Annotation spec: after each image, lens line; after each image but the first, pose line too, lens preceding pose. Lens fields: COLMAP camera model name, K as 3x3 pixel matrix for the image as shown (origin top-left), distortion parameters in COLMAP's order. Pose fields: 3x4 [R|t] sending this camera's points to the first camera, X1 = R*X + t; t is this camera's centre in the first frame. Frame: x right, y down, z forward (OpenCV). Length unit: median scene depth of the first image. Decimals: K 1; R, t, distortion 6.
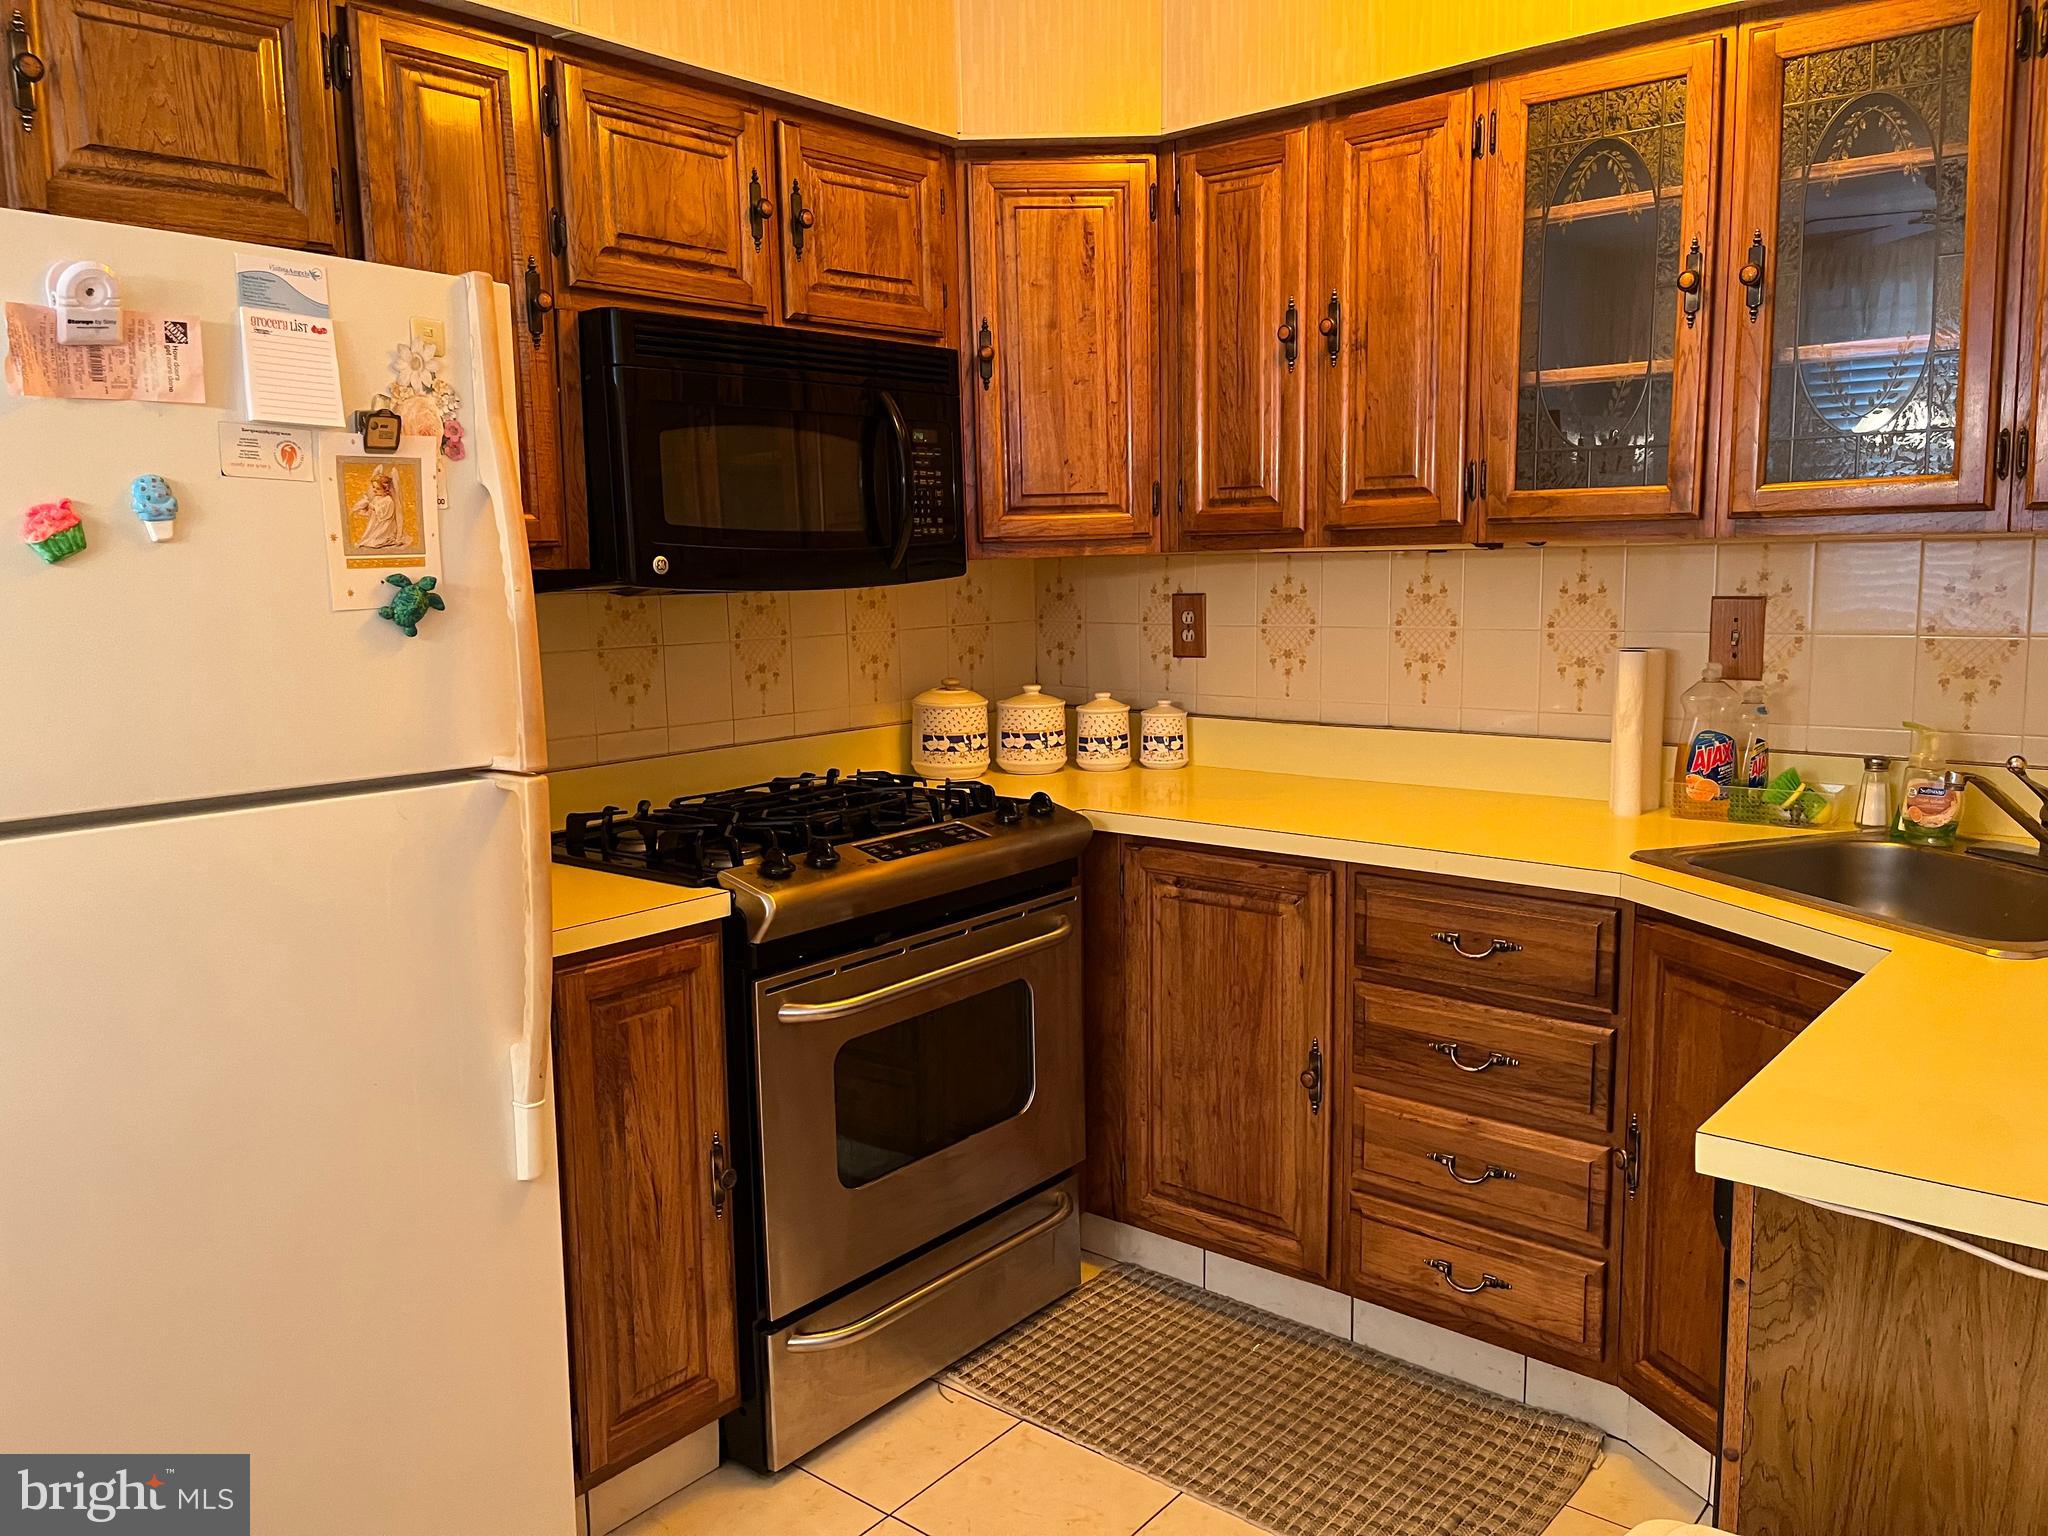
lens RADIAL K [[1553.6, 0, 1016.4], [0, 1553.6, 763.2], [0, 0, 1]] dist [0.058601, -0.068450]
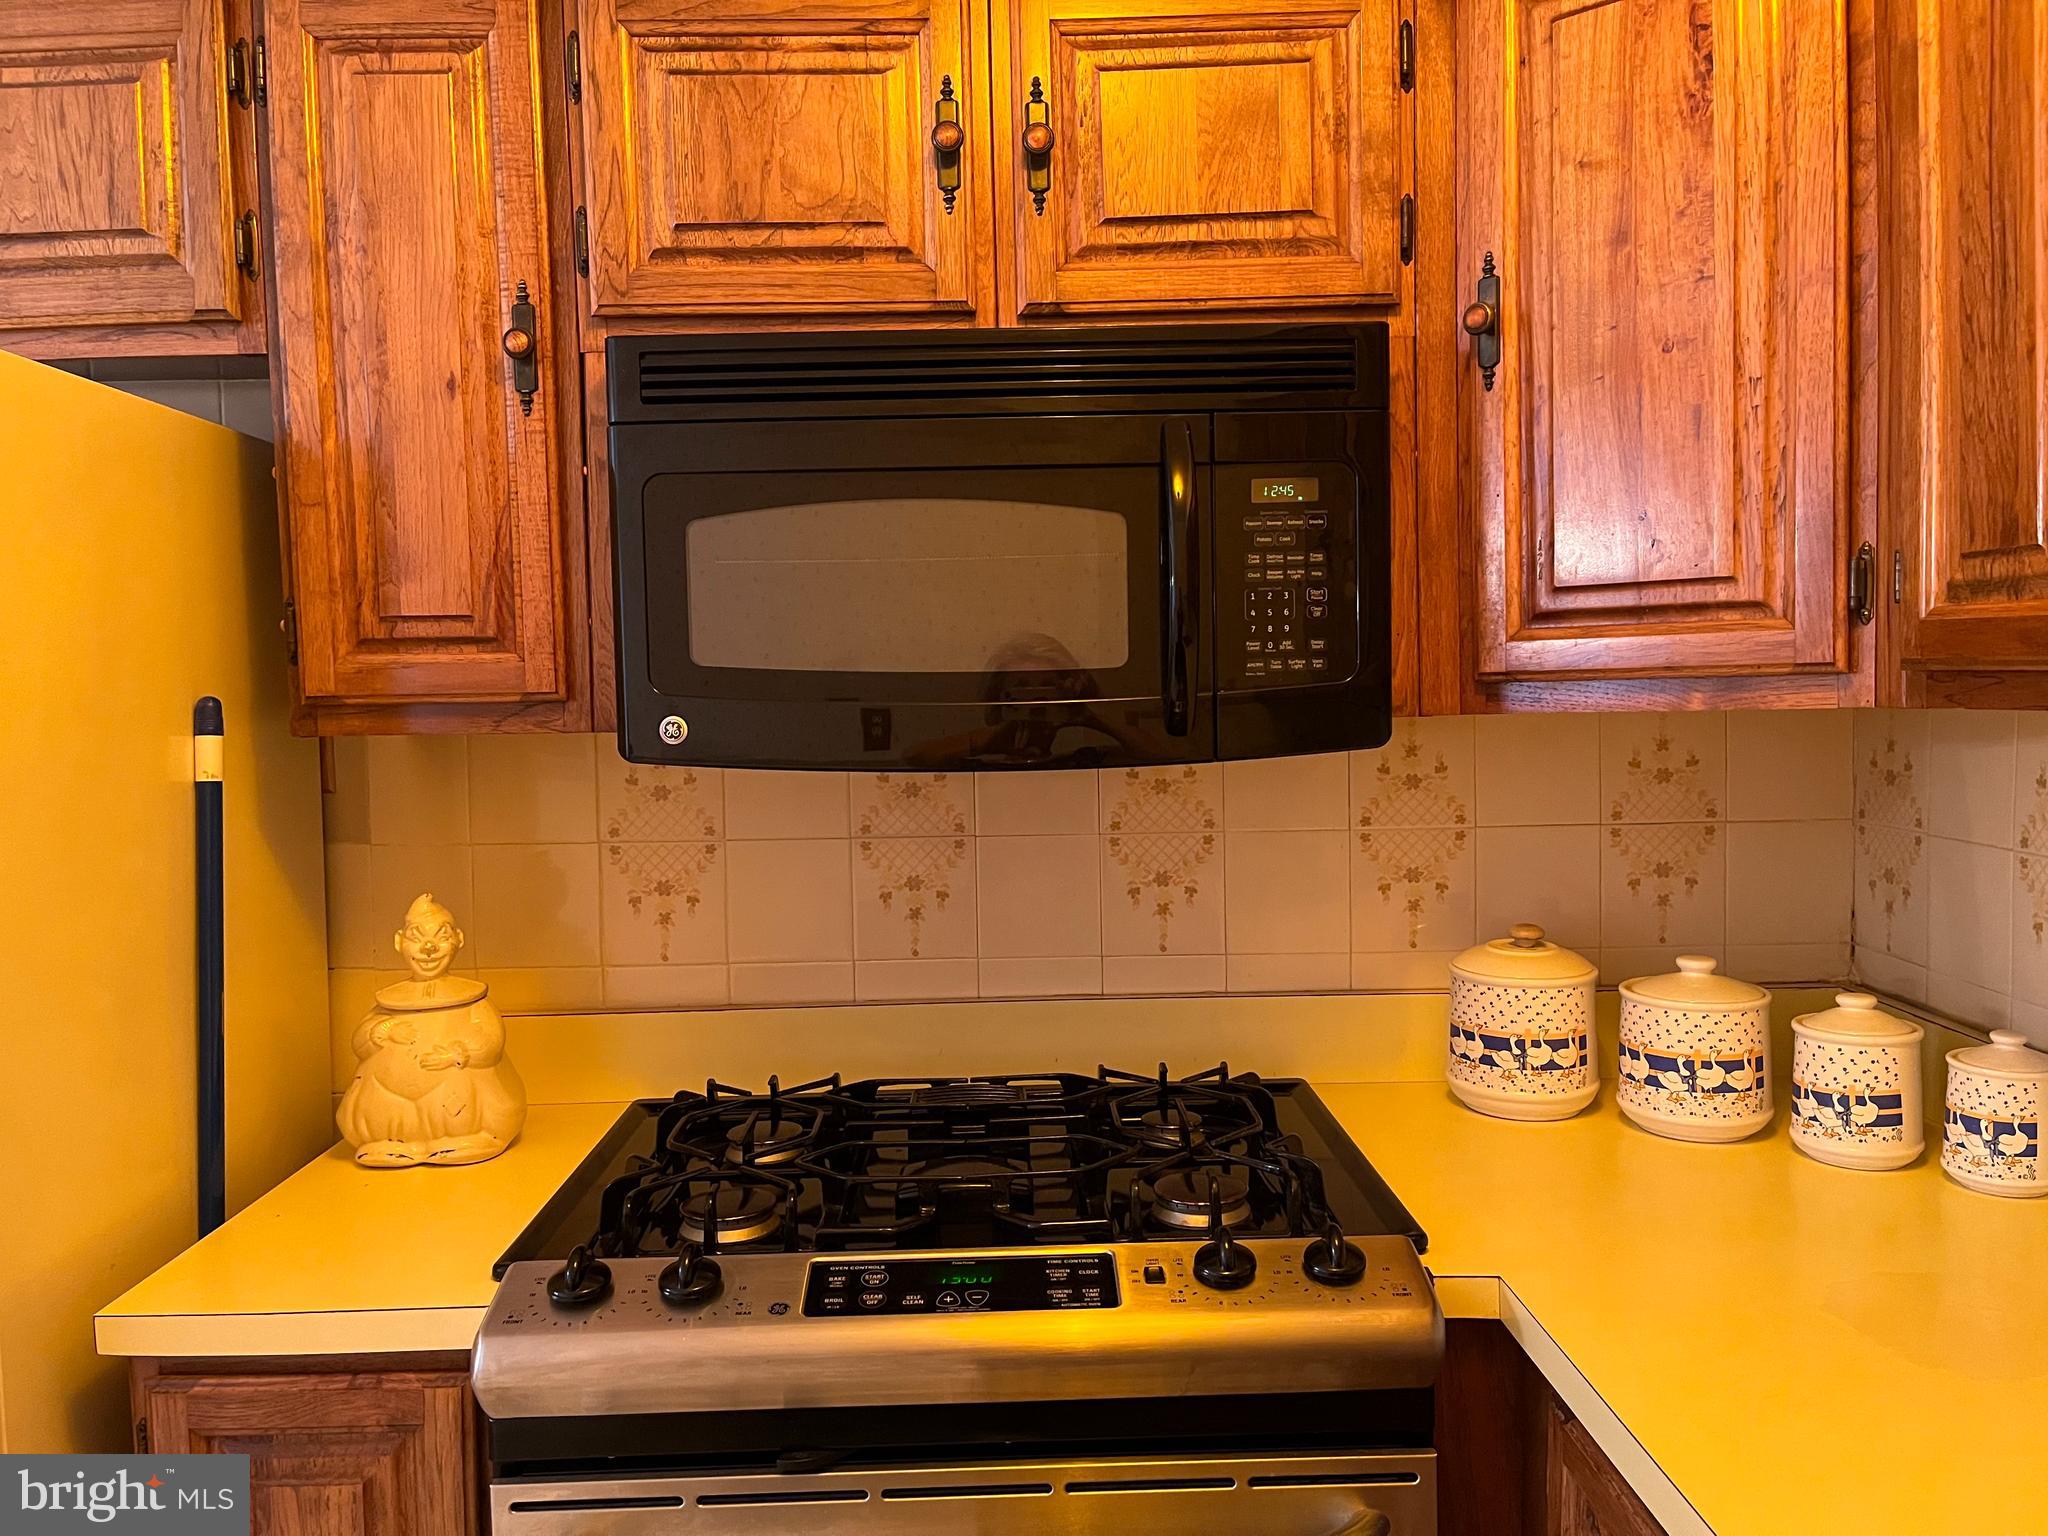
lens RADIAL K [[1553.6, 0, 1034.5], [0, 1553.6, 759.3], [0, 0, 1]] dist [0.058601, -0.068450]
pose [[0.656725, 0.047019, -0.752663, 0.290749], [-0.094416, 0.995328, -0.020203, -0.098139], [0.748196, 0.084332, 0.658096, 0.586833]]
